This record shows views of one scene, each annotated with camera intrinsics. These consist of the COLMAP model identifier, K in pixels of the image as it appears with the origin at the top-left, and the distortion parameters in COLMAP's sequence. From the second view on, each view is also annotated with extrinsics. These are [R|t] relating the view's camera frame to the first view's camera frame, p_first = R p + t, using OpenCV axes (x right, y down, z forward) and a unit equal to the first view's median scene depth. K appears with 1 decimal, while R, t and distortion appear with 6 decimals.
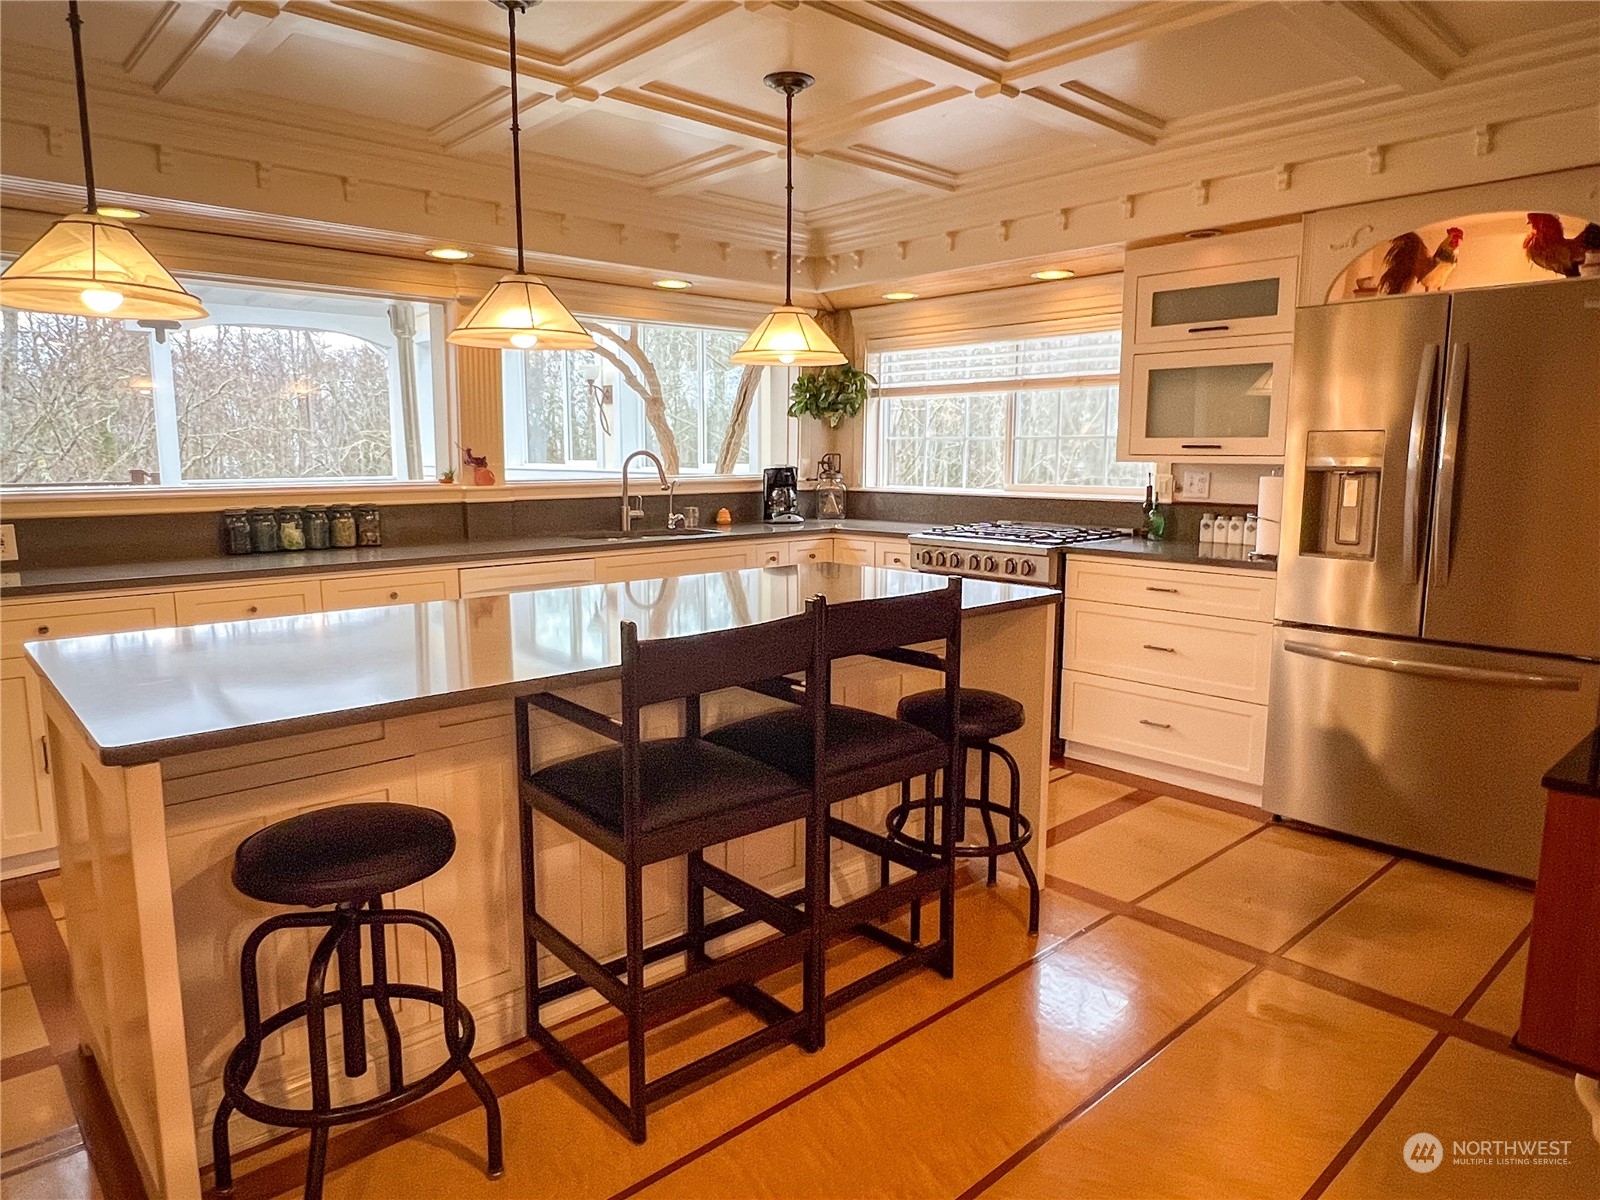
lens RADIAL K [[1035.3, 0, 799.5], [0, 1035.3, 599.1], [0, 0, 1]] dist [0.016534, 0.005342]
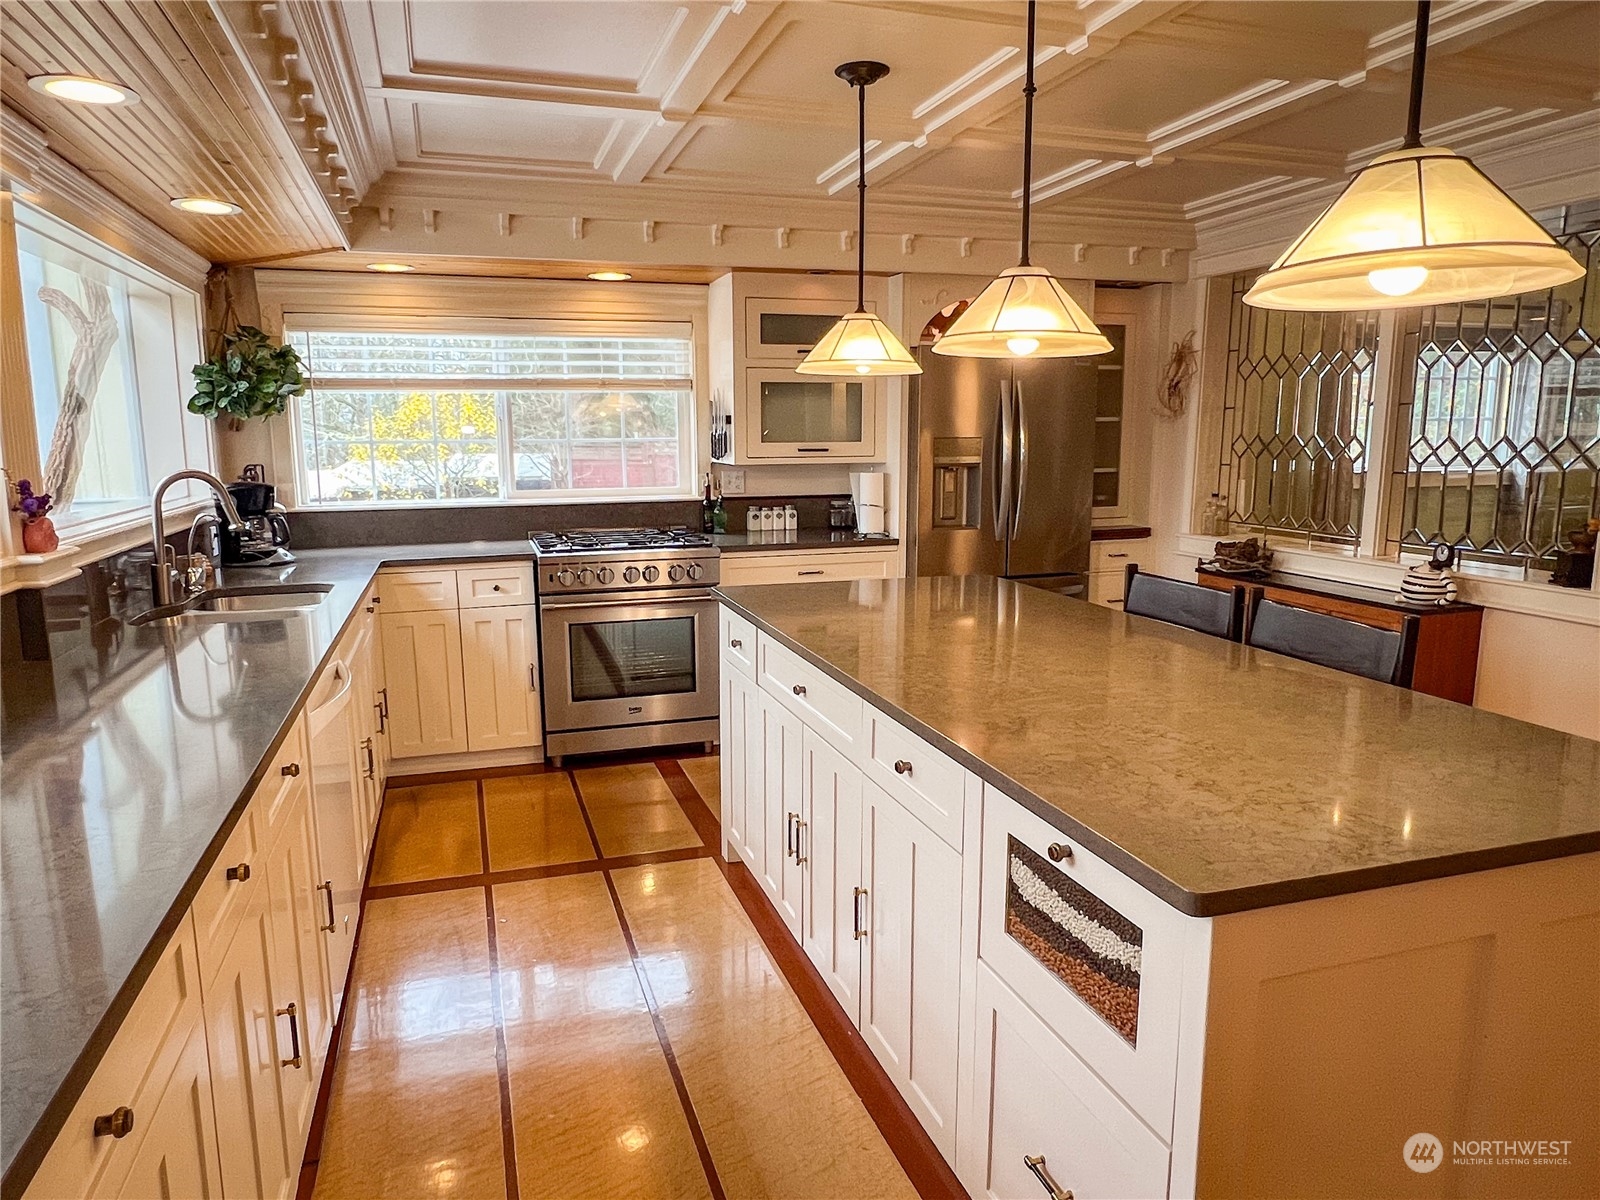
lens RADIAL K [[1035.3, 0, 797.8], [0, 1035.3, 604.9], [0, 0, 1]] dist [0.016534, 0.005342]
pose [[0.411029, -0.157029, 0.897996, -0.619395], [0.140347, 0.984209, 0.107865, -0.088239], [-0.900754, 0.081696, 0.426577, 0.452565]]
